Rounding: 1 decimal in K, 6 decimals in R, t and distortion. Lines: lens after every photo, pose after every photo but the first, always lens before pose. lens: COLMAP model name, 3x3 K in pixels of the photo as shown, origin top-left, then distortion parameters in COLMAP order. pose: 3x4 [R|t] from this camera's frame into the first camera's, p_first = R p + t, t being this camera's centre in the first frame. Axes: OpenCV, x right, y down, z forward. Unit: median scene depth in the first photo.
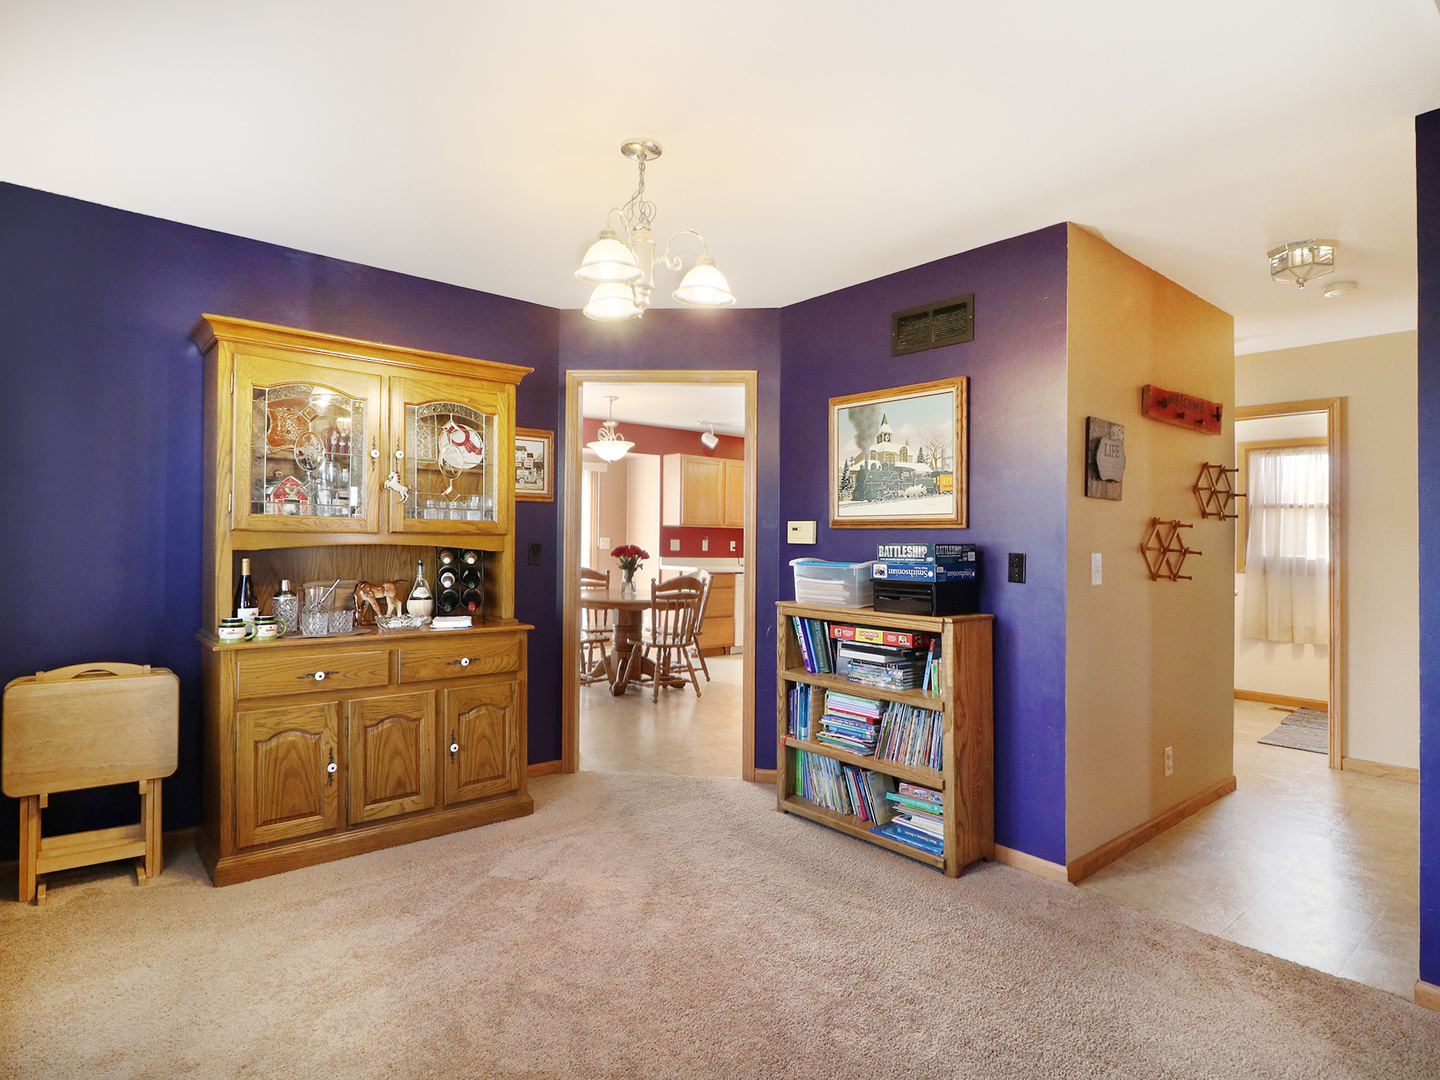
lens RADIAL K [[791.5, 0, 712.3], [0, 791.5, 531.6], [0, 0, 1]] dist [0.004699, 0.000306]
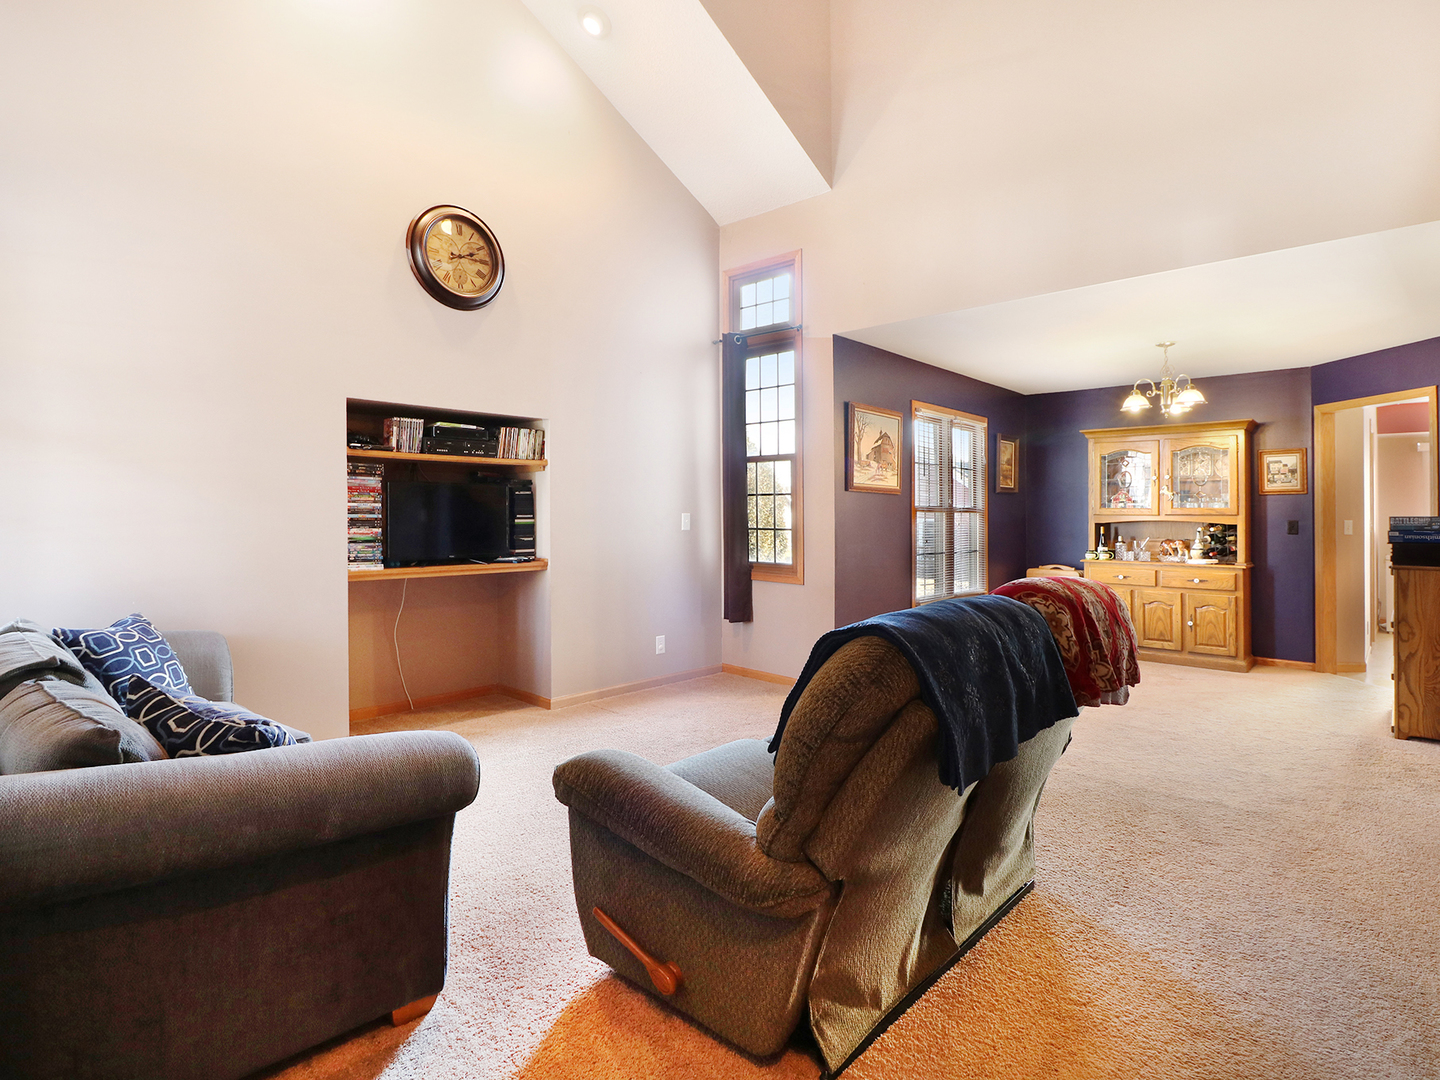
lens RADIAL K [[771.8, 0, 717.4], [0, 771.8, 529.6], [0, 0, 1]] dist [-0.002873, -0.003789]
pose [[0.139298, 0.002502, -0.990247, 1.433255], [0.008629, 0.999956, 0.003741, 0.022301], [0.990213, -0.009066, 0.139270, -0.440446]]
